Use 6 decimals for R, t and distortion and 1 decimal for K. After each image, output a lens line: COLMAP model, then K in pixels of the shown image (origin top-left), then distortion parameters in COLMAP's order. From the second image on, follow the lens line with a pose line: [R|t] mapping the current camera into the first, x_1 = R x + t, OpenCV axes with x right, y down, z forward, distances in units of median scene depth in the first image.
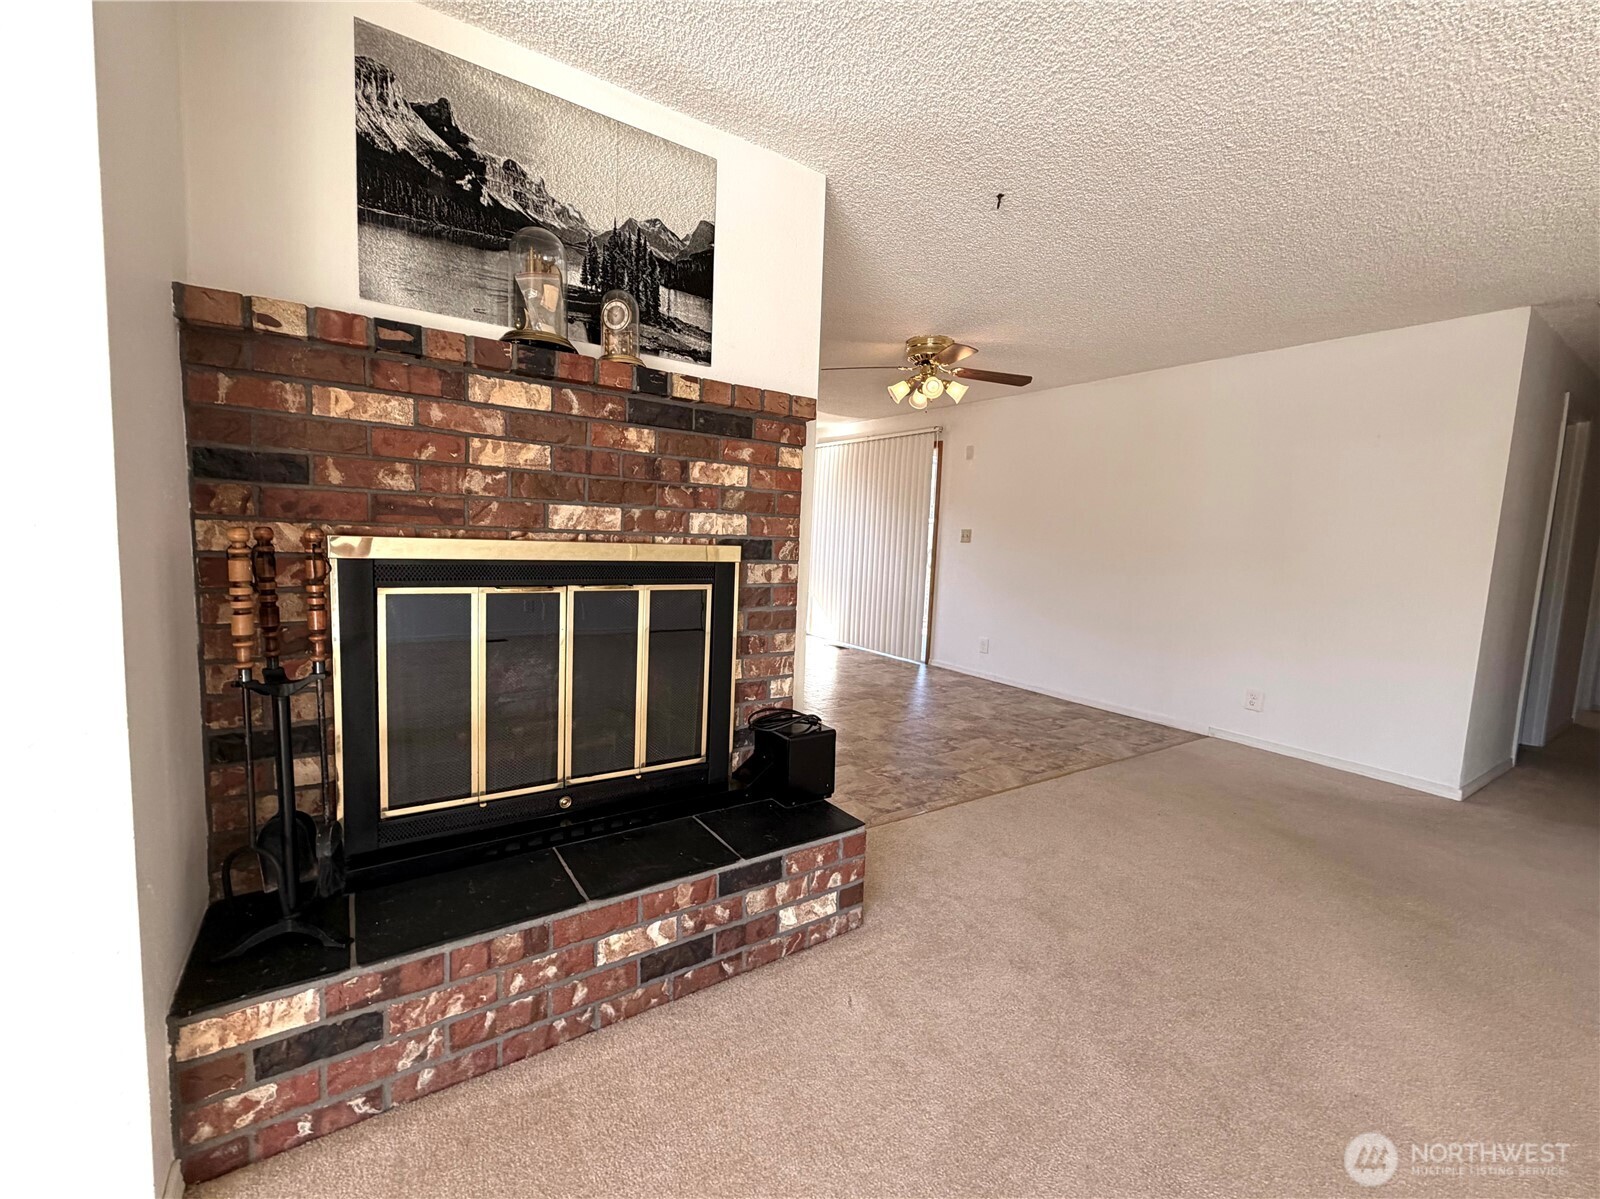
lens RADIAL K [[665.4, 0, 797.1], [0, 665.4, 602.1], [0, 0, 1]] dist [0.000116, 0.000179]
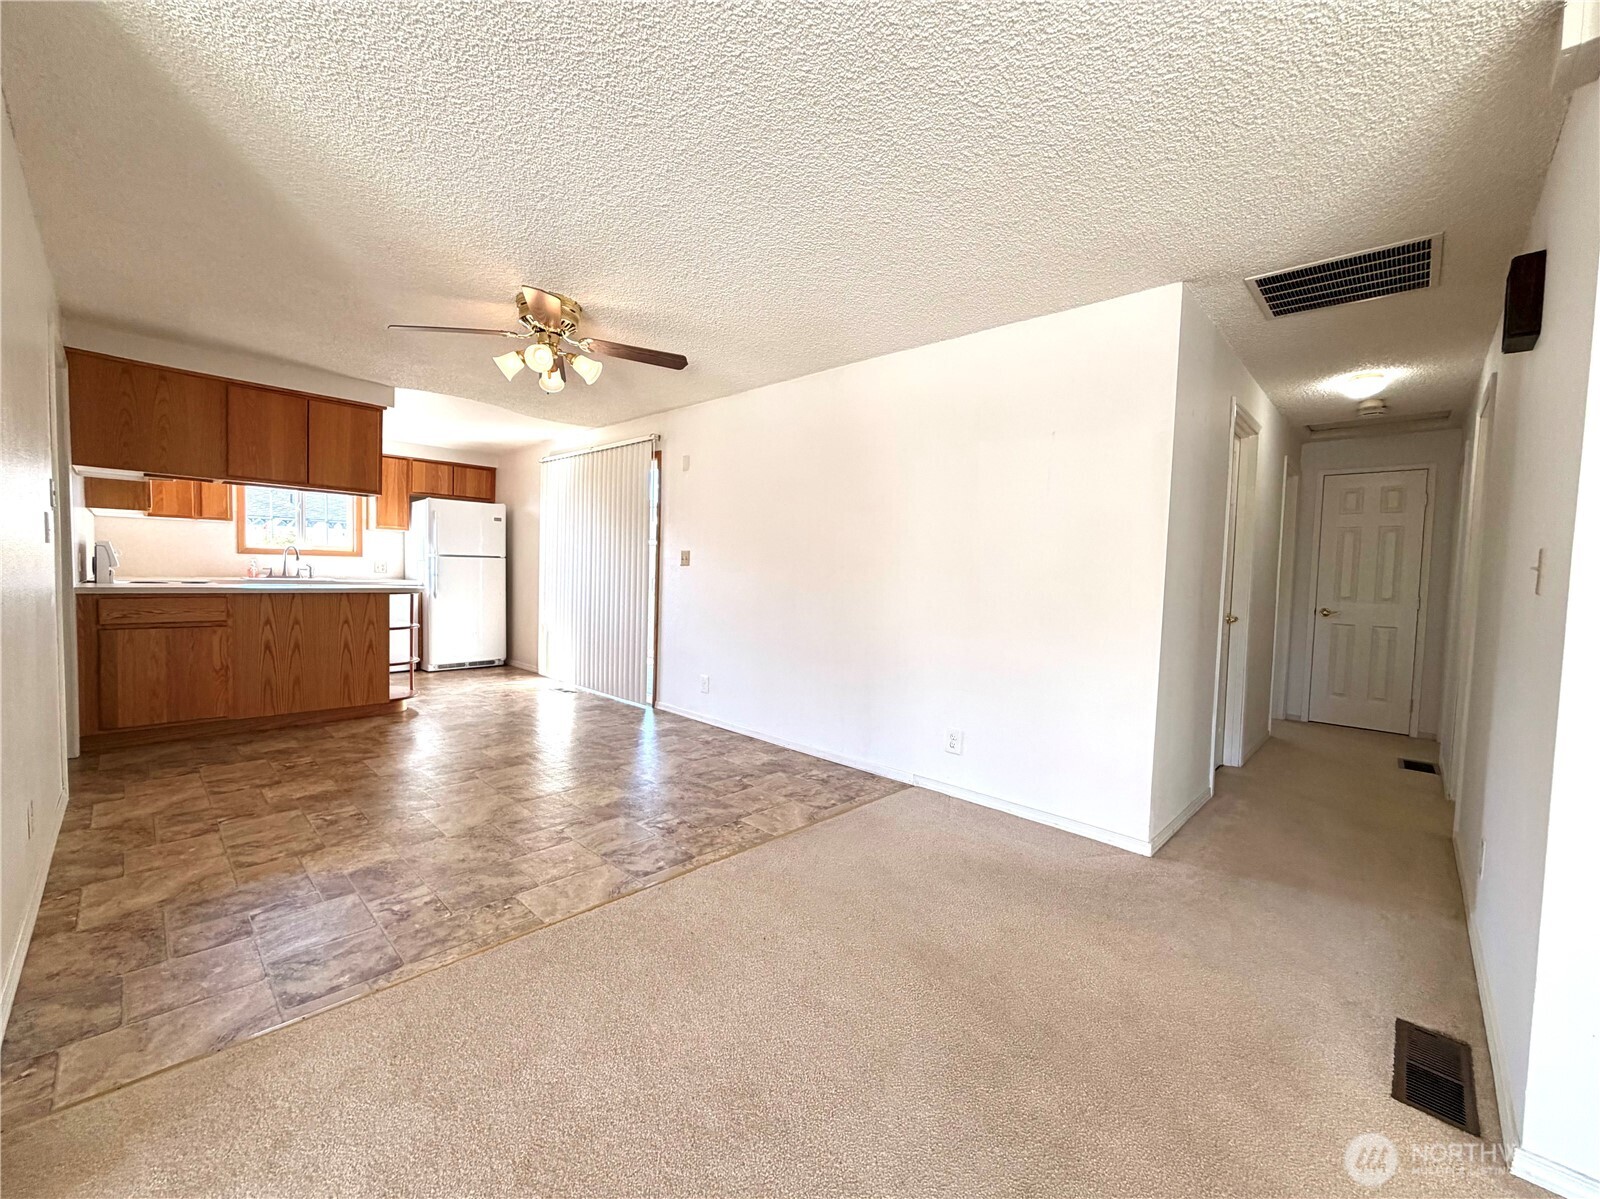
lens RADIAL K [[638.5, 0, 795.3], [0, 638.5, 601.1], [0, 0, 1]] dist [0.000134, 0.000001]
pose [[0.977537, -0.020621, 0.209751, 0.659486], [0.030652, 0.998531, -0.044685, -0.005522], [-0.208522, 0.050110, 0.976733, 0.479538]]
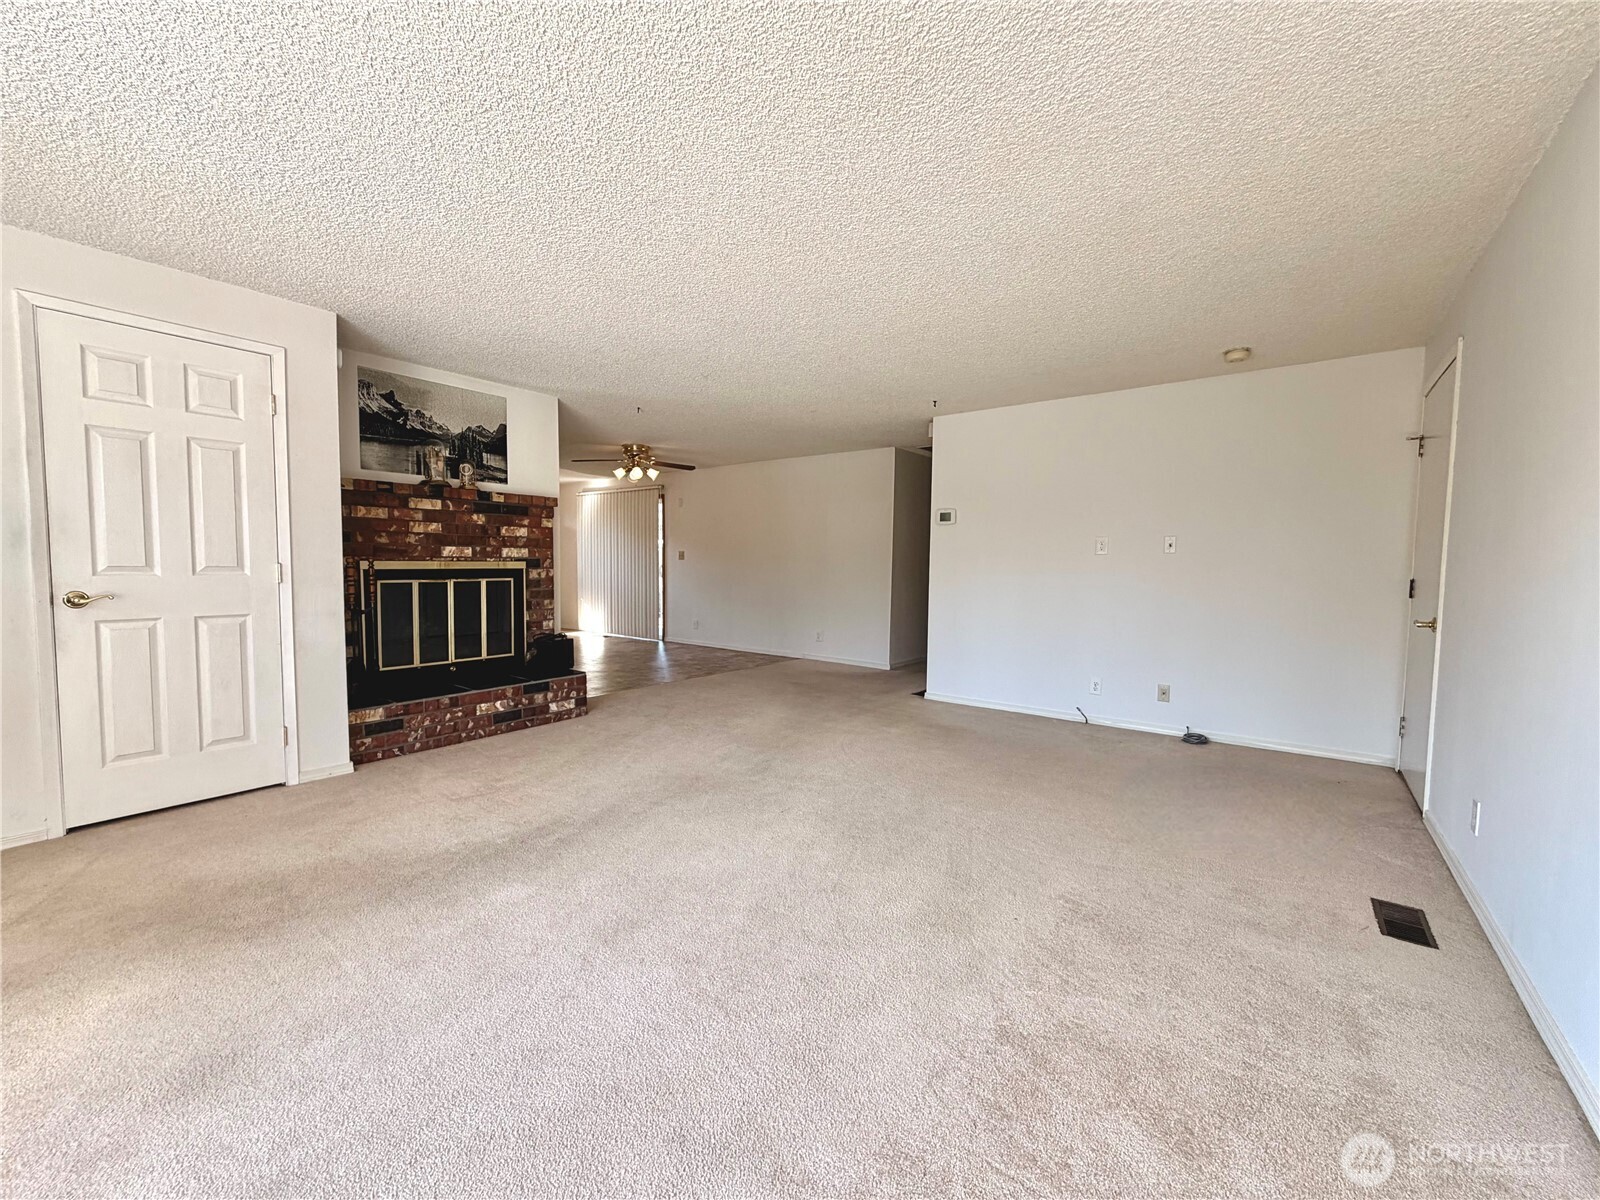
lens RADIAL K [[638.5, 0, 795.3], [0, 638.5, 601.6], [0, 0, 1]] dist [0.000134, 0.000001]
pose [[0.950347, -0.050660, 0.307041, 0.127853], [0.059988, 0.997978, -0.021015, 0.170655], [-0.305356, 0.038391, 0.951464, -1.515198]]
